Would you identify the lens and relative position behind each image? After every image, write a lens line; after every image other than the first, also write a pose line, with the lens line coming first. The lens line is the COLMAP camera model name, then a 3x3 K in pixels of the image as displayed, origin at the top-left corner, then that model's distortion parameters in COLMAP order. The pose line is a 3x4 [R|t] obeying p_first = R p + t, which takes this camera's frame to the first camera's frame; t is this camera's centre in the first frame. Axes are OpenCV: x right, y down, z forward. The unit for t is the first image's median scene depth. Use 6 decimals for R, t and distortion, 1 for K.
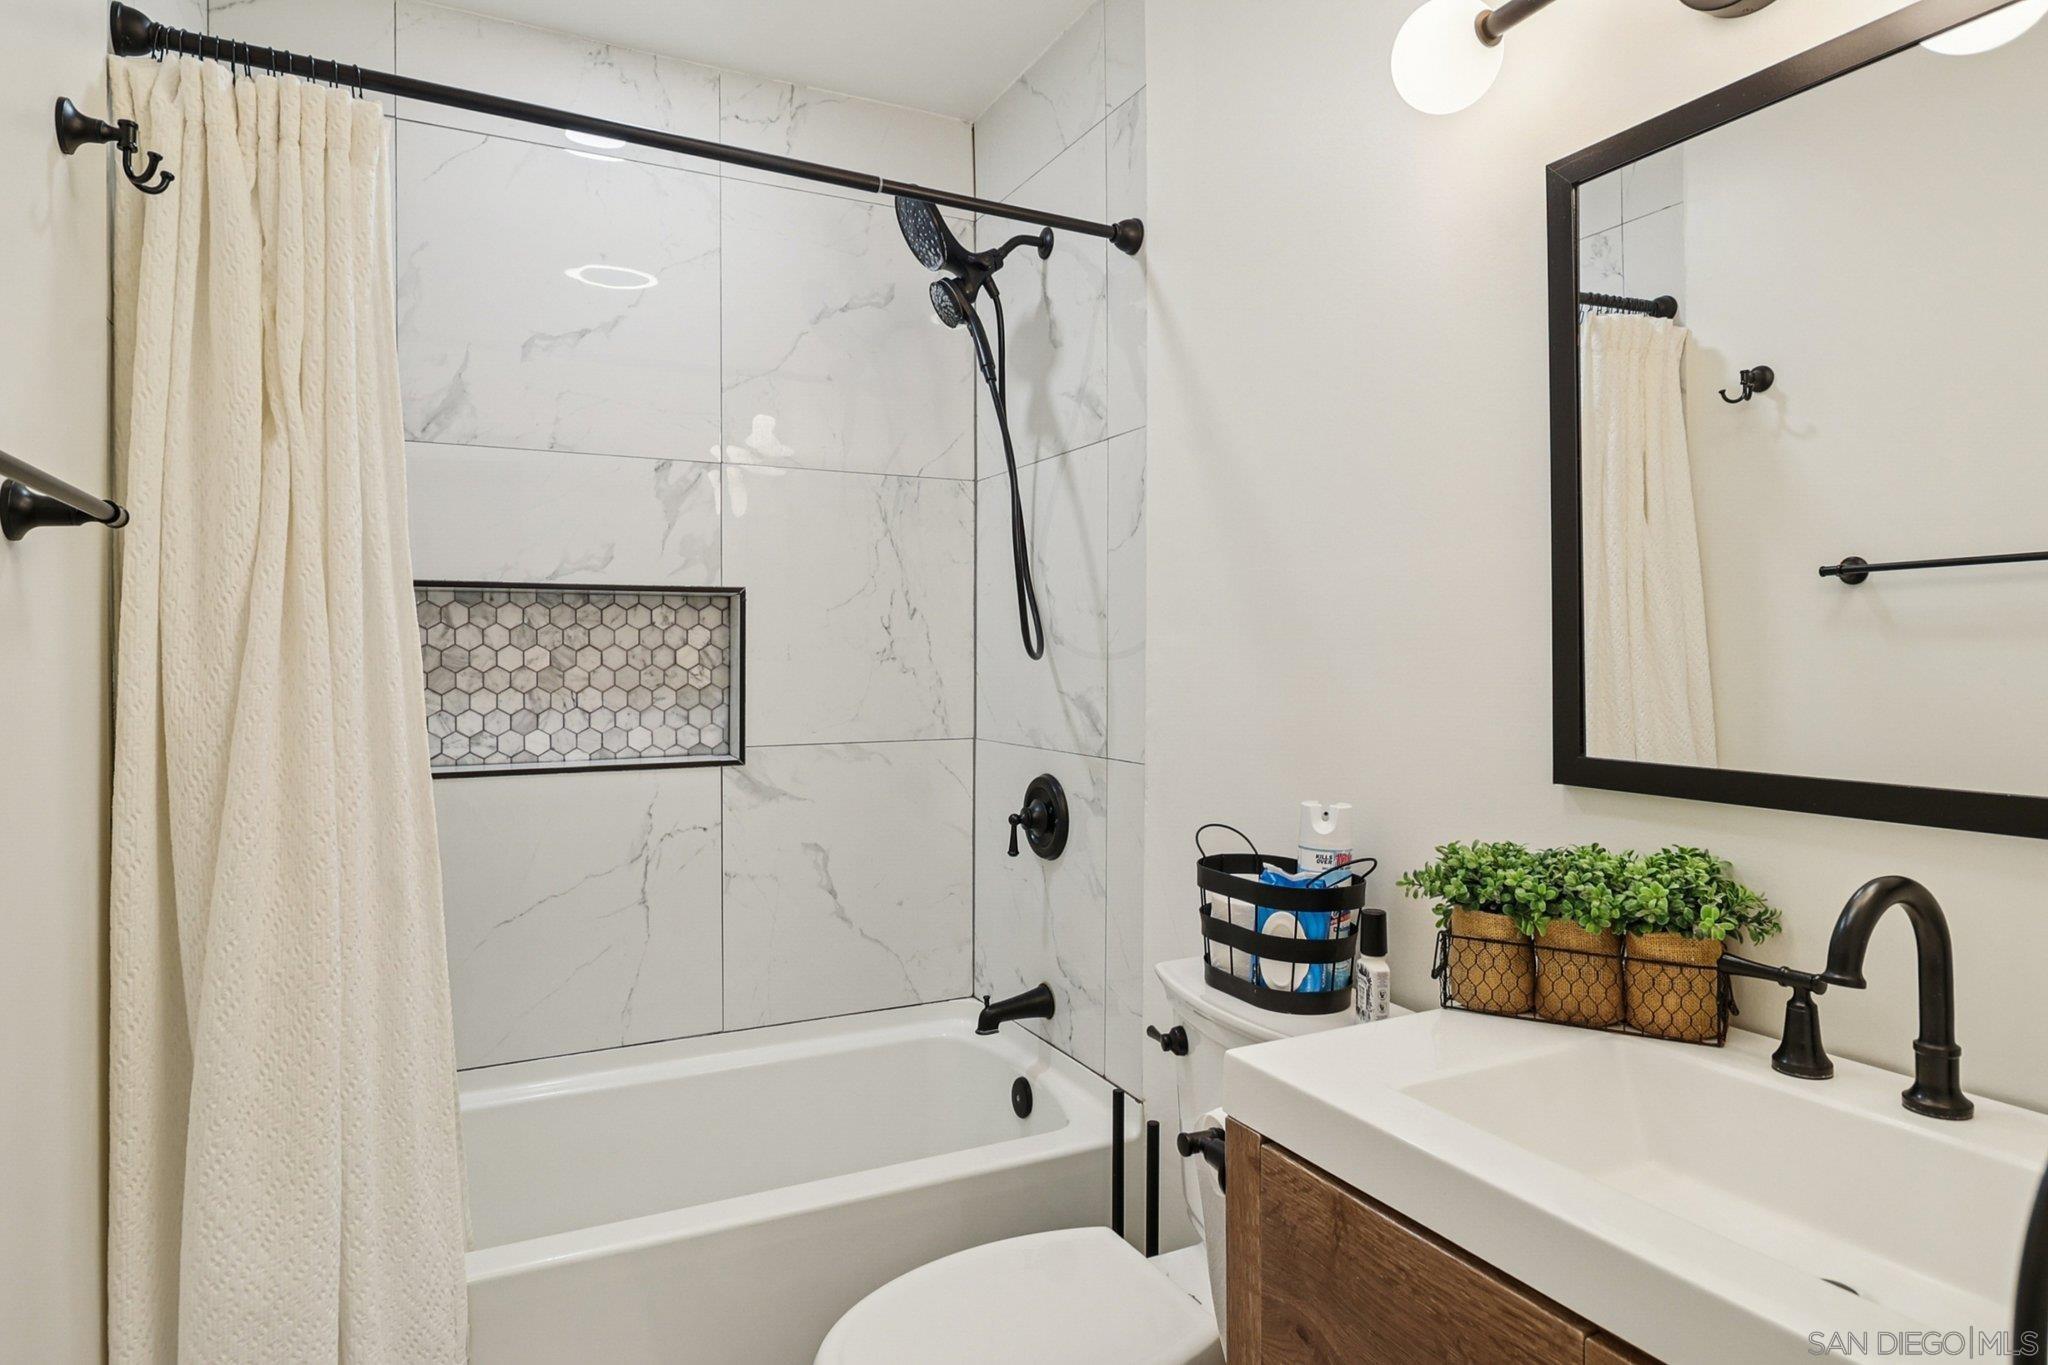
lens RADIAL K [[1046.3, 0, 1023.1], [0, 1046.3, 662.0], [0, 0, 1]] dist [-0.012320, -0.000021]
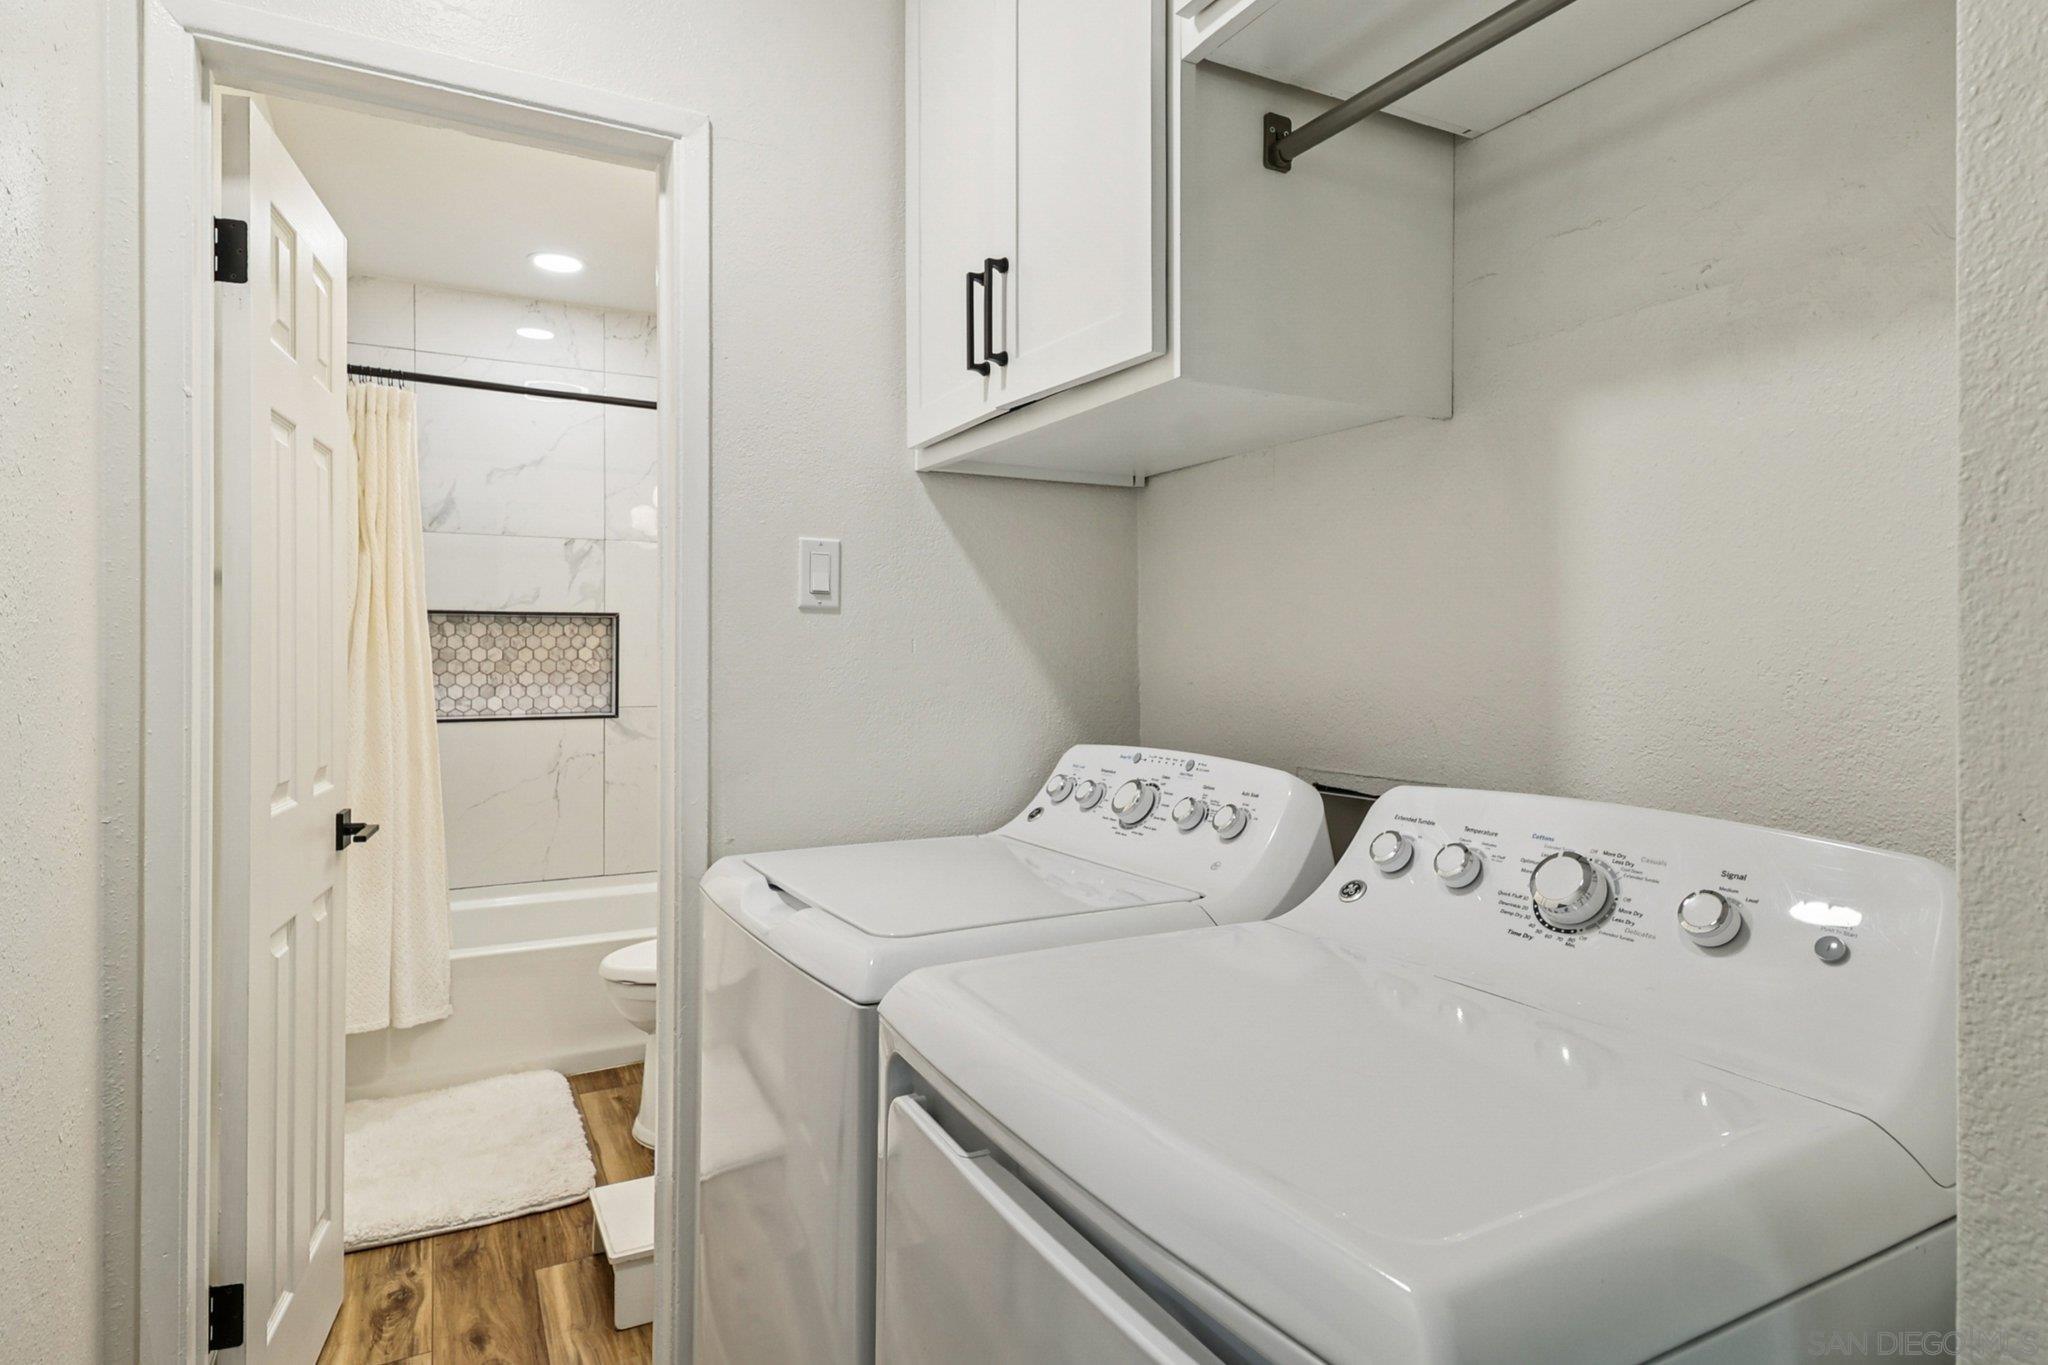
lens RADIAL K [[1082.9, 0, 1028.1], [0, 1082.9, 652.8], [0, 0, 1]] dist [0.007190, -0.015542]
pose [[0.999986, 0.002583, -0.004561, 0.415944], [-0.002620, 0.999965, -0.008007, 0.005787], [0.004540, 0.008019, 0.999958, -0.772432]]
